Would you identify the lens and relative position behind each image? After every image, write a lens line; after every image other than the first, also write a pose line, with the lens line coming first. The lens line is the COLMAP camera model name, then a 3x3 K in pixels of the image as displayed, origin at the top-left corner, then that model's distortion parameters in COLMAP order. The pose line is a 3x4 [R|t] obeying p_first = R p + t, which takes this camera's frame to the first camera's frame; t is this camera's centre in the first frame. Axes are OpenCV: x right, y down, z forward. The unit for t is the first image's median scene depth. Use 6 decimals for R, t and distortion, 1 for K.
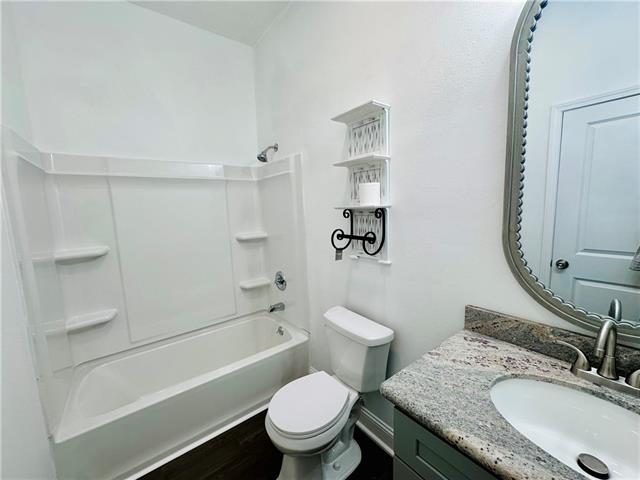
lens RADIAL K [[256.4, 0, 318.6], [0, 256.4, 239.5], [0, 0, 1]] dist [-0.001490, 0.000992]
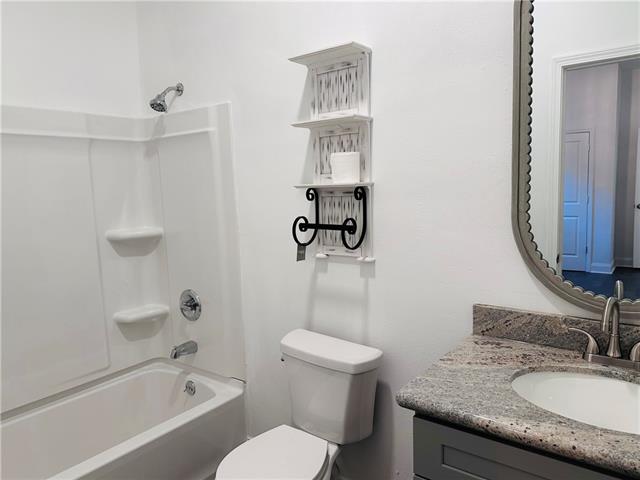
lens RADIAL K [[447.2, 0, 315.6], [0, 447.2, 236.7], [0, 0, 1]] dist [0.037935, -0.039906]
pose [[0.968161, -0.023311, 0.249242, -0.198169], [0.028107, 0.999482, -0.015701, 0.036384], [-0.248747, 0.022206, 0.968314, -0.199151]]
